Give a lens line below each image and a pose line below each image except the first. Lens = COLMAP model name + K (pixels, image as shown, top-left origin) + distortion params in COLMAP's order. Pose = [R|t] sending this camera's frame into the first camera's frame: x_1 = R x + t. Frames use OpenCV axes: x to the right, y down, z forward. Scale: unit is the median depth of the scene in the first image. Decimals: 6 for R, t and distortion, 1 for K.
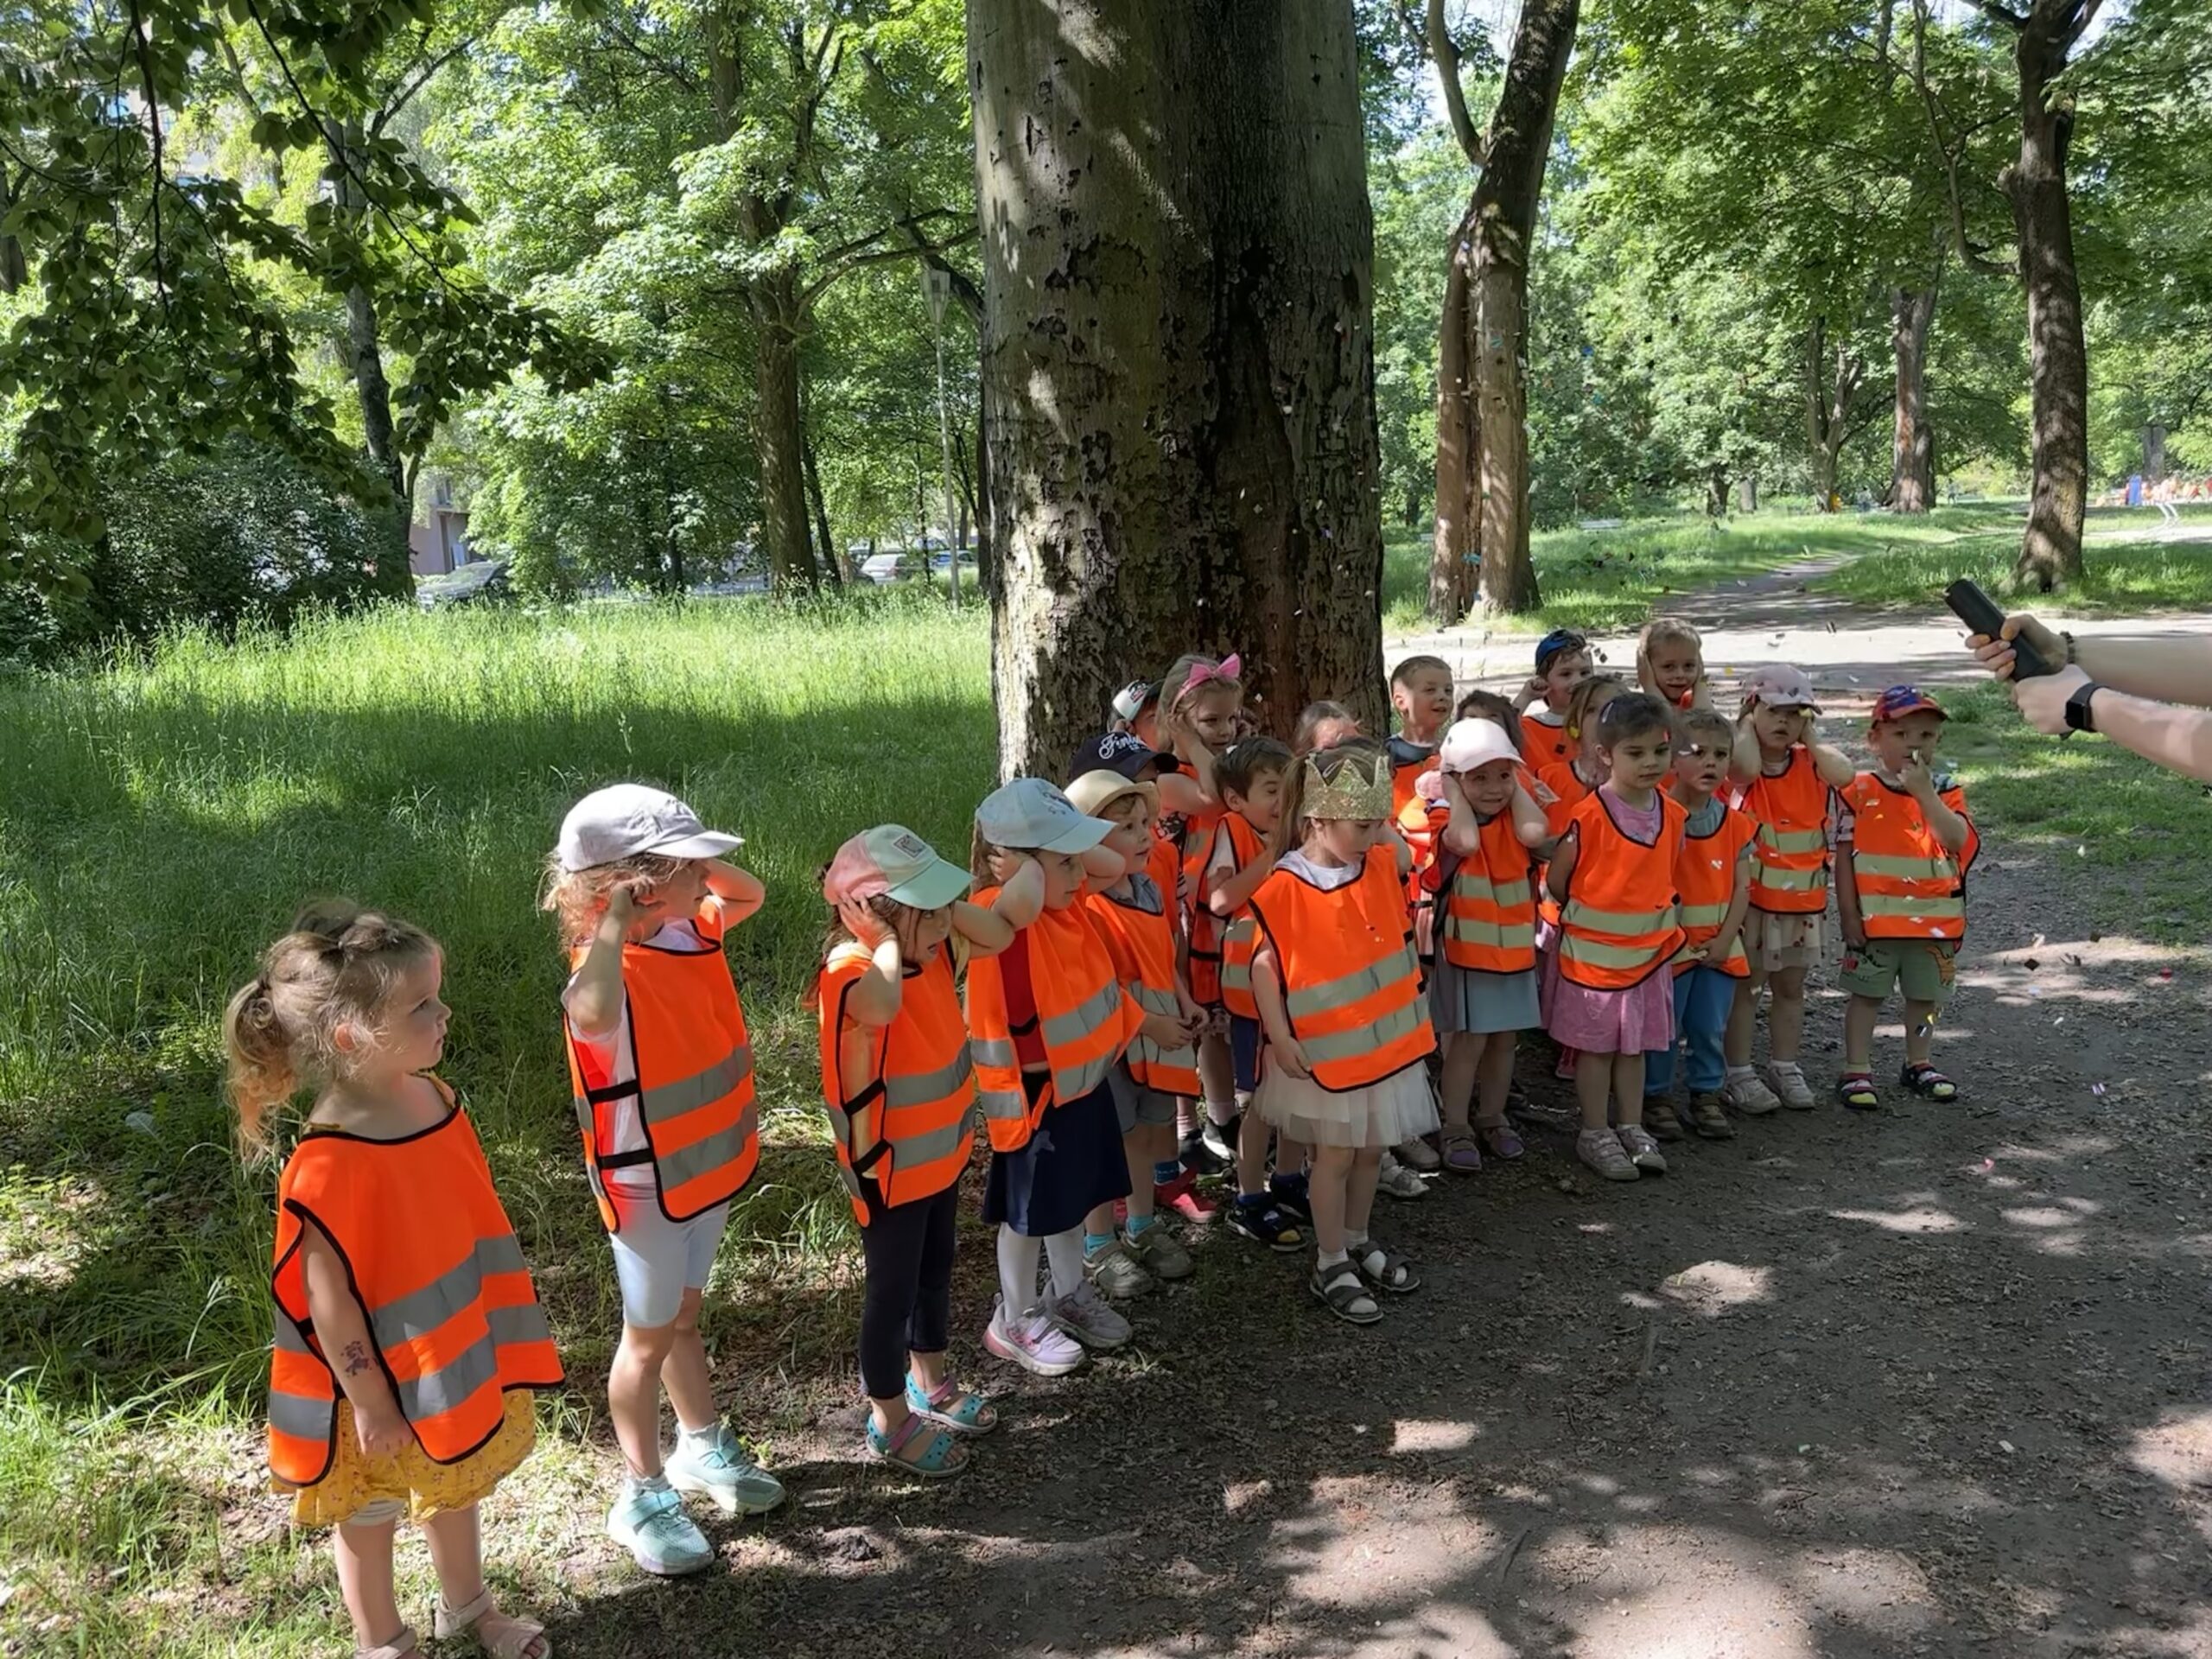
lens RADIAL K [[1705.7, 0, 1113.7], [0, 1705.7, 814.7], [0, 0, 1]] dist [0.109383, -0.190569]
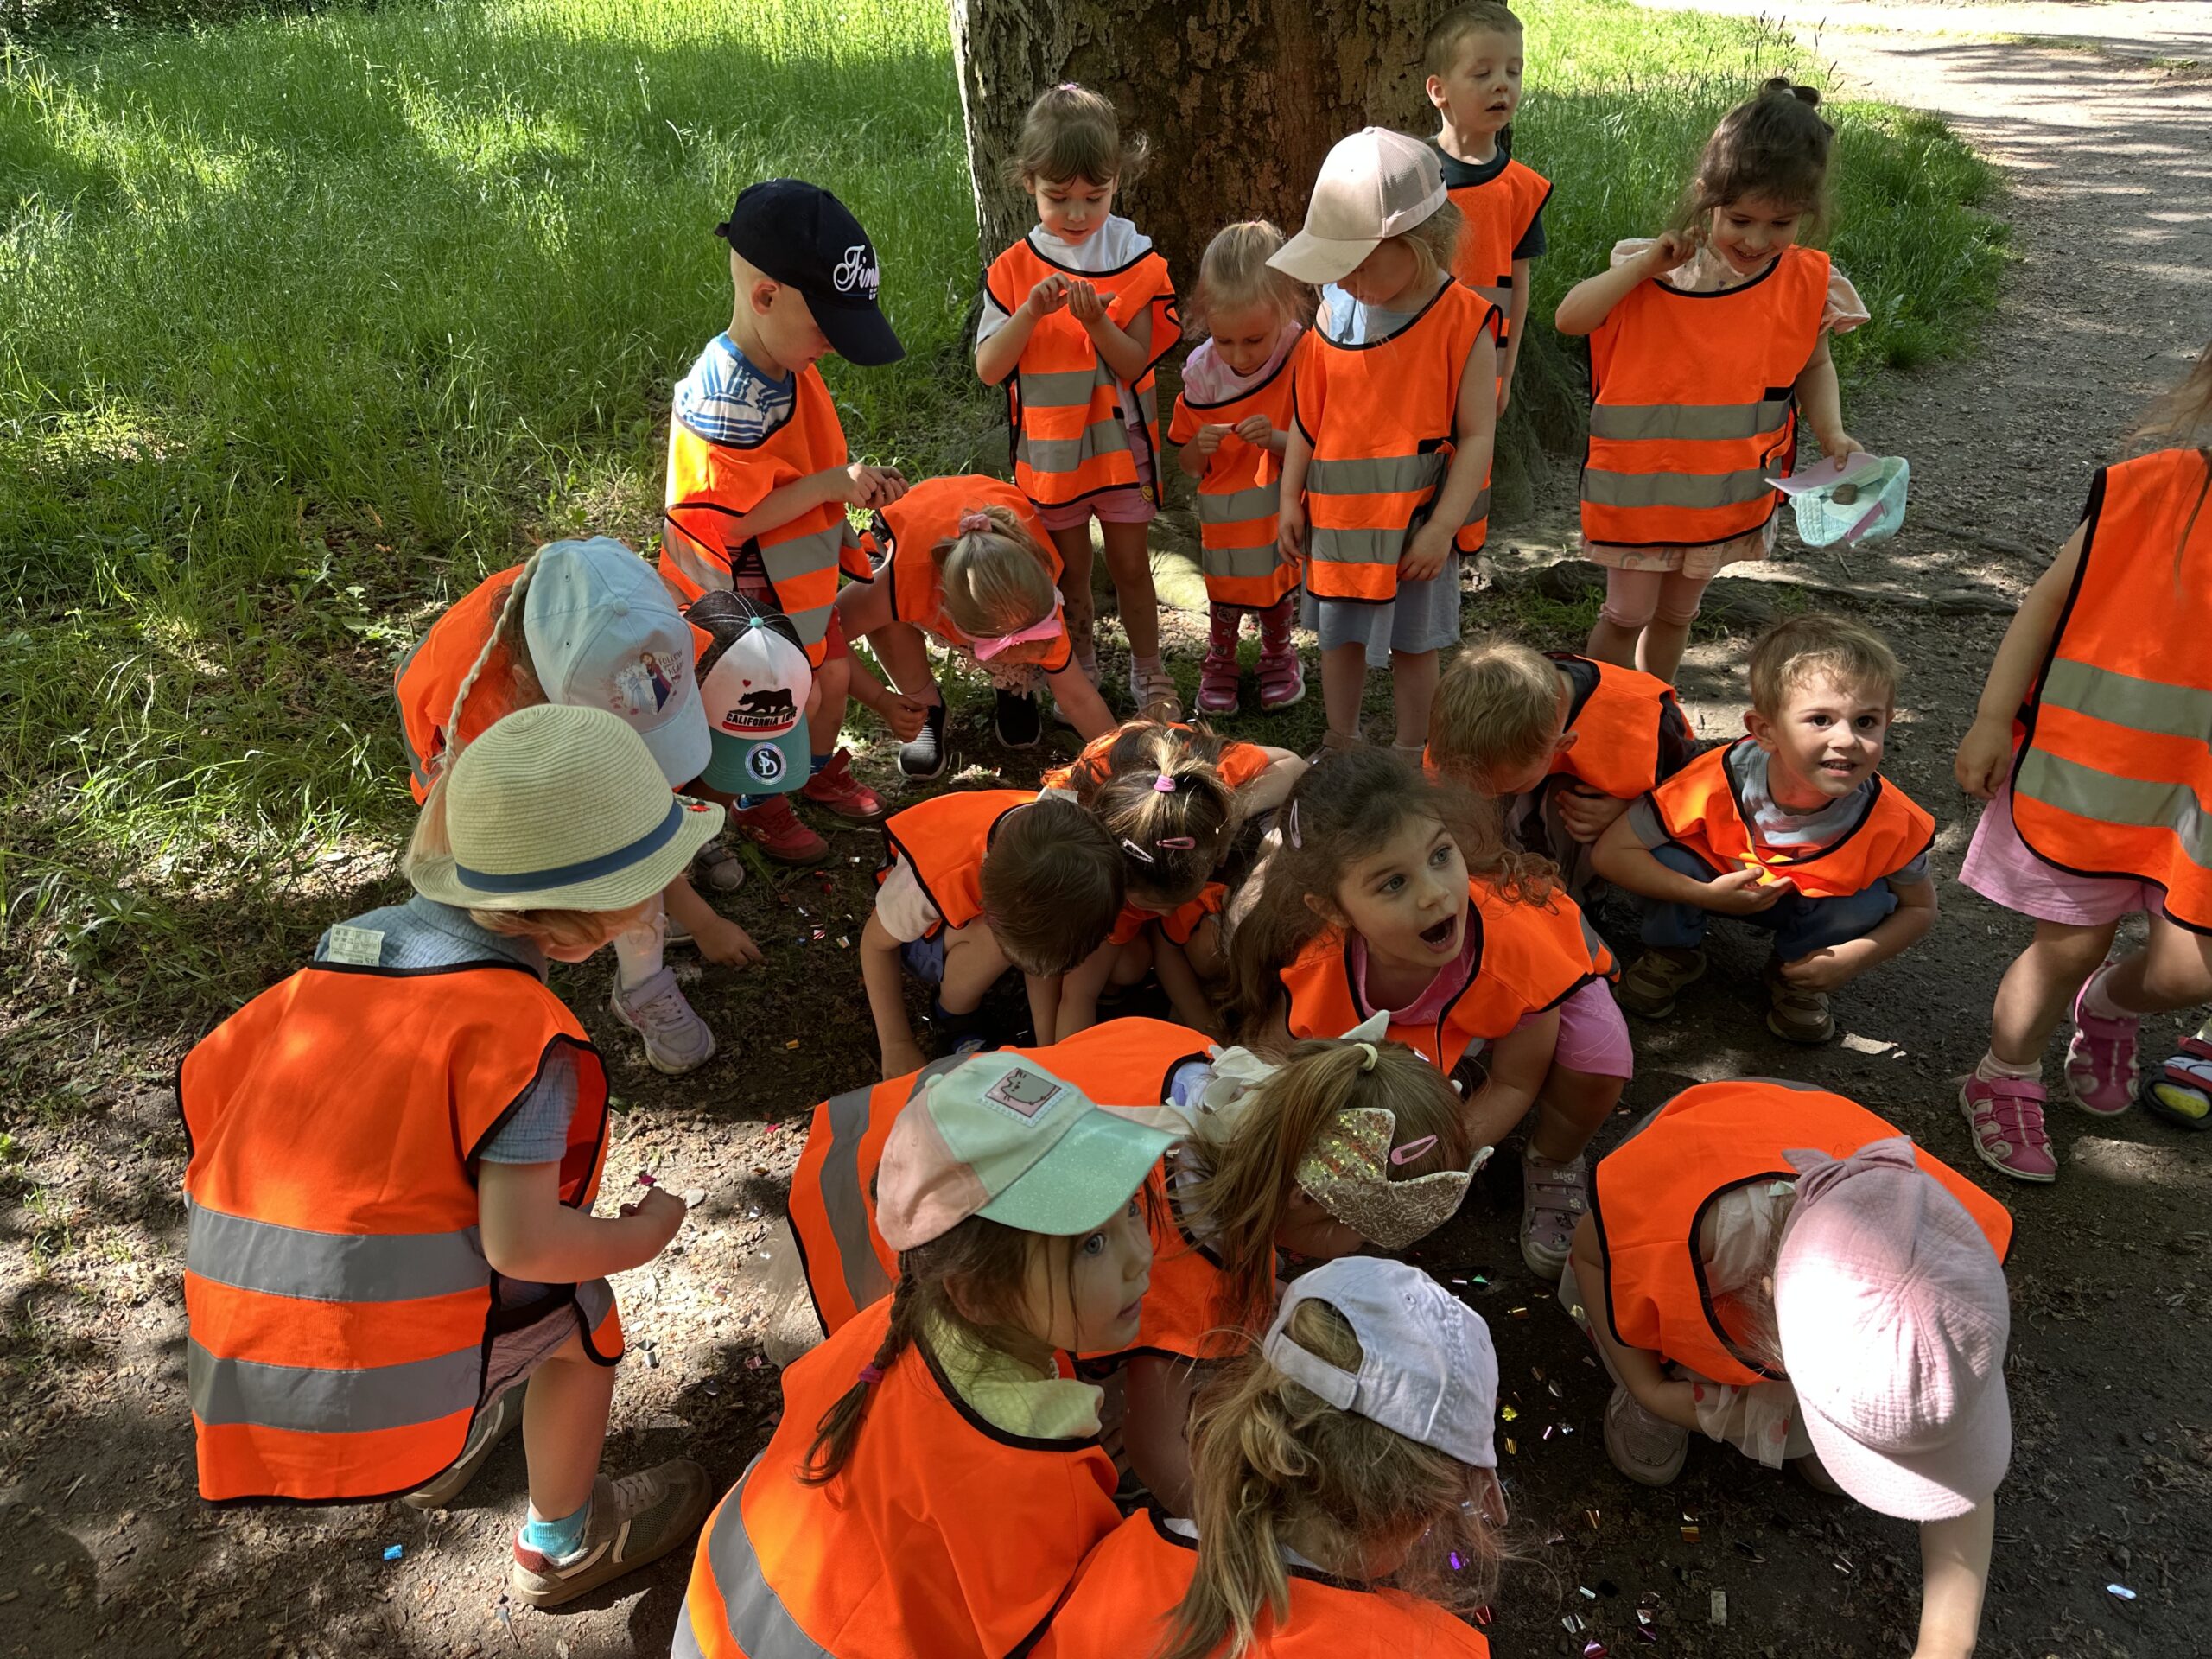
lens RADIAL K [[1586.0, 0, 1106.0], [0, 1586.0, 829.5], [0, 0, 1]] dist [-0.021073, 0.021440]
pose [[0.957843, 0.154906, -0.241953, 0.053553], [-0.050805, 0.920241, 0.388040, -0.007024], [0.282765, -0.359389, 0.889316, 0.074363]]
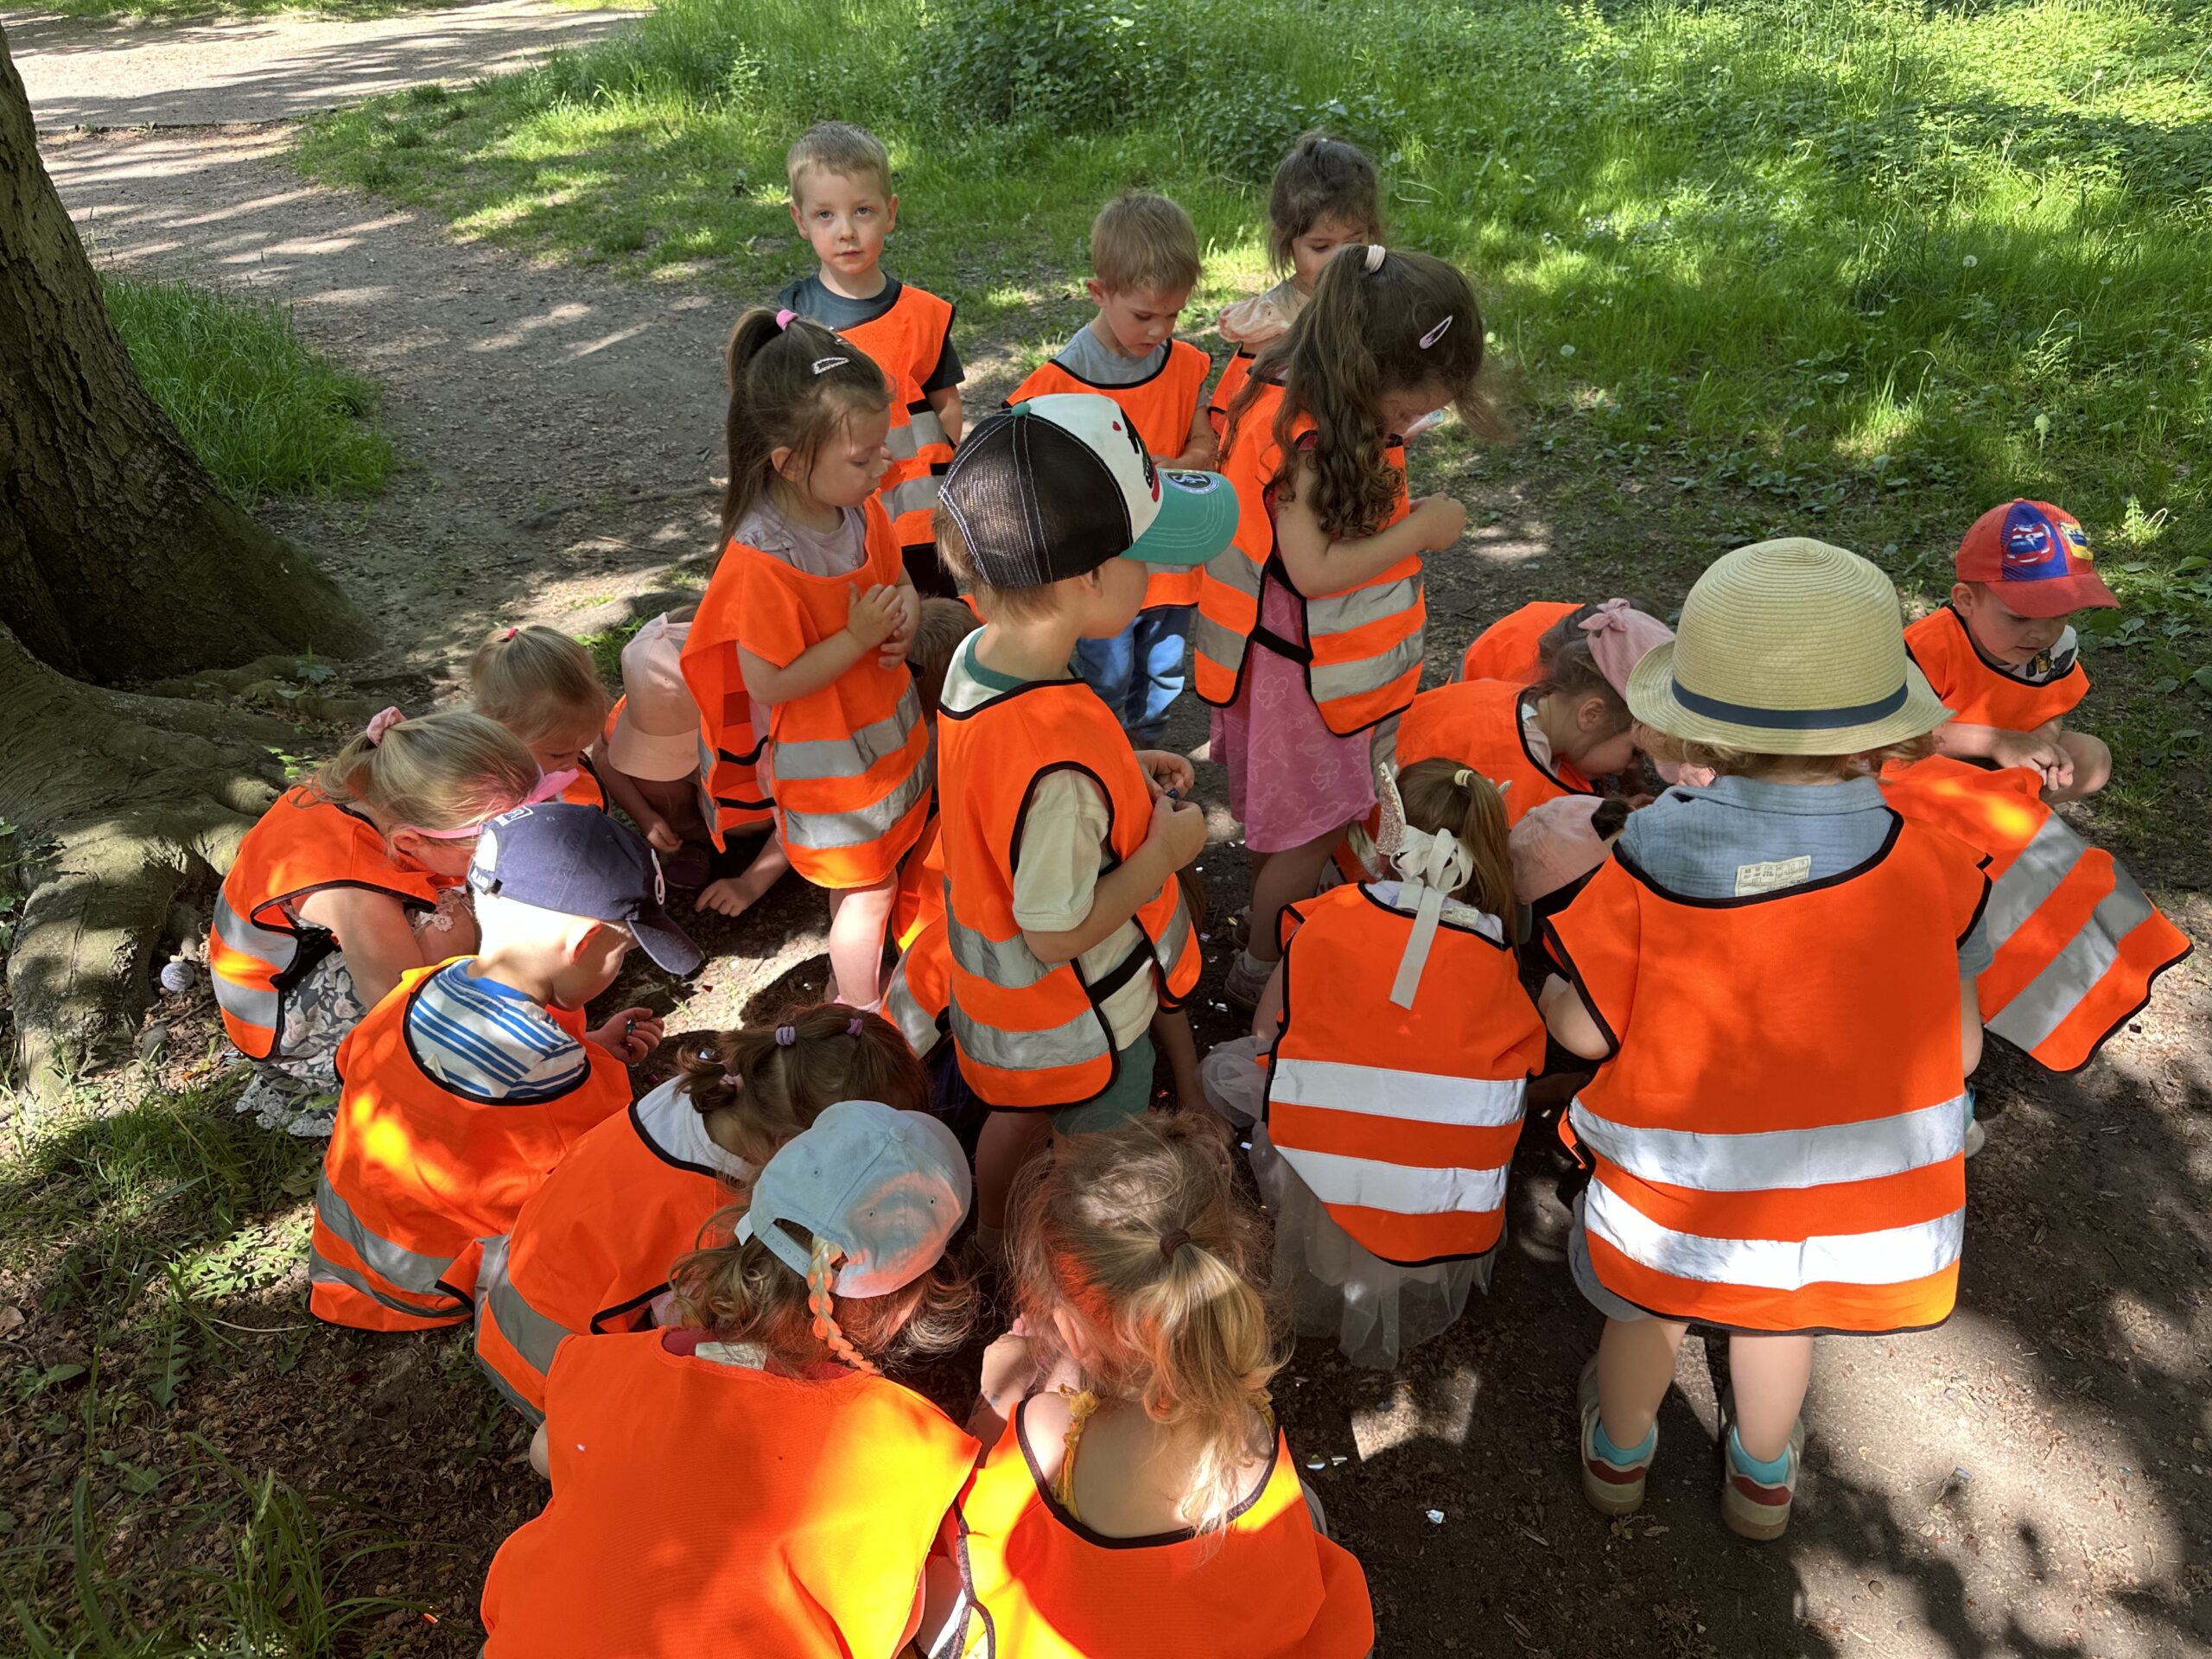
lens RADIAL K [[1588.8, 0, 1098.9], [0, 1588.8, 802.9], [0, 0, 1]] dist [-0.007460, -0.003407]
pose [[0.532928, -0.414182, 0.737863, -0.035427], [0.142531, 0.903493, 0.404210, -0.012805], [-0.834070, -0.110246, 0.540530, 0.099921]]
